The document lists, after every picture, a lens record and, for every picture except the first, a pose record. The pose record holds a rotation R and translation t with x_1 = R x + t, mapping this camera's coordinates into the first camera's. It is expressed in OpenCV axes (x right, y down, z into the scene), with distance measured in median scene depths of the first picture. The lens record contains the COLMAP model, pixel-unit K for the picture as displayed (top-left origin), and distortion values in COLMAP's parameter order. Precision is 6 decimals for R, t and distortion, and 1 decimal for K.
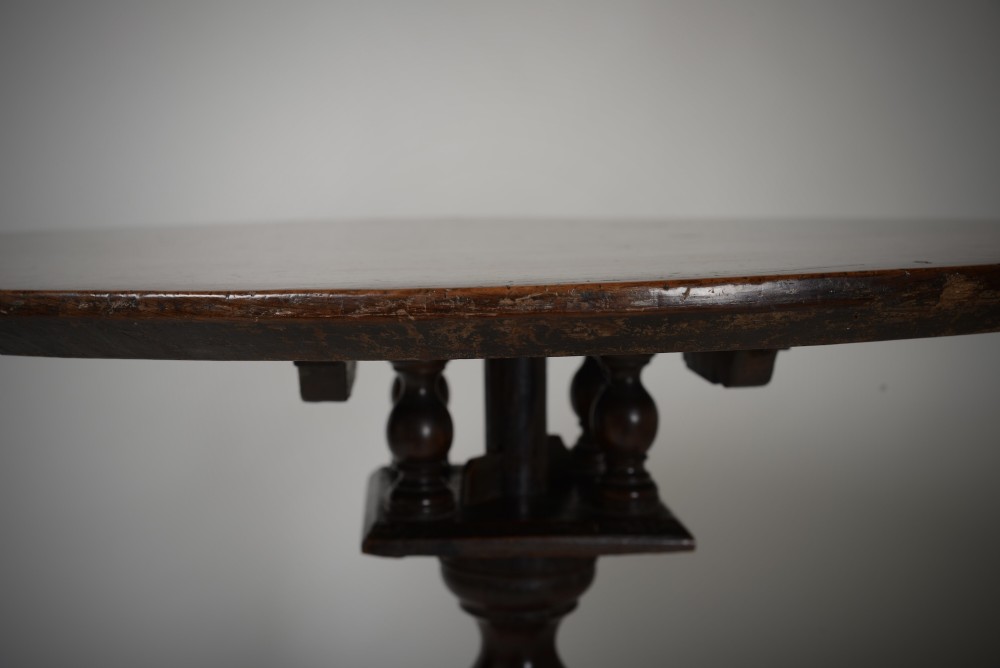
lens RADIAL K [[1326.8, 0, 500.0], [0, 1326.8, 334.0], [0, 0, 1]] dist [0.123228, 0.109339]
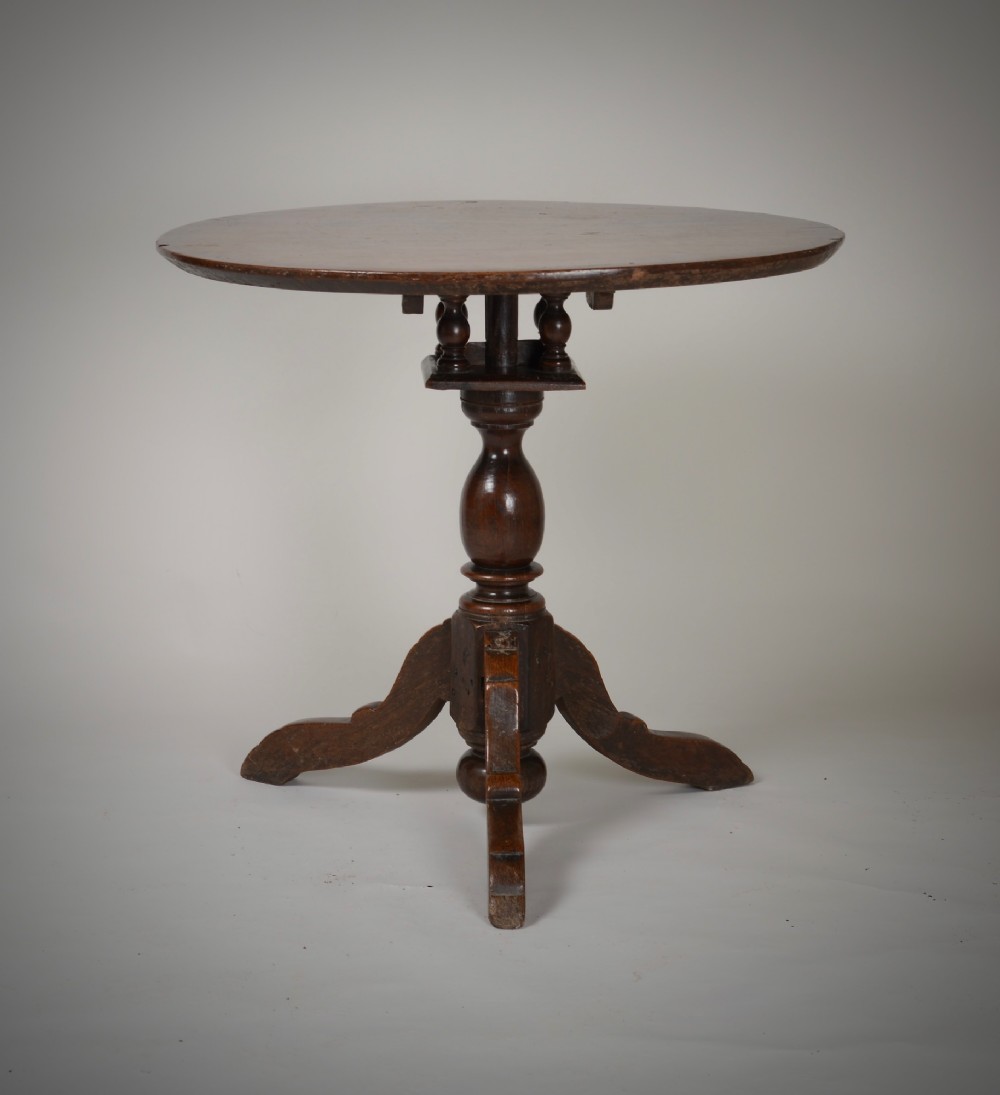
lens RADIAL K [[1639.4, 0, 500.0], [0, 1639.4, 547.5], [0, 0, 1]] dist [-0.023989, -0.042788]
pose [[0.999774, 0.015615, -0.014432, 0.054030], [-0.012918, 0.985175, 0.171063, -0.030401], [0.016889, -0.170838, 0.985154, -1.564300]]
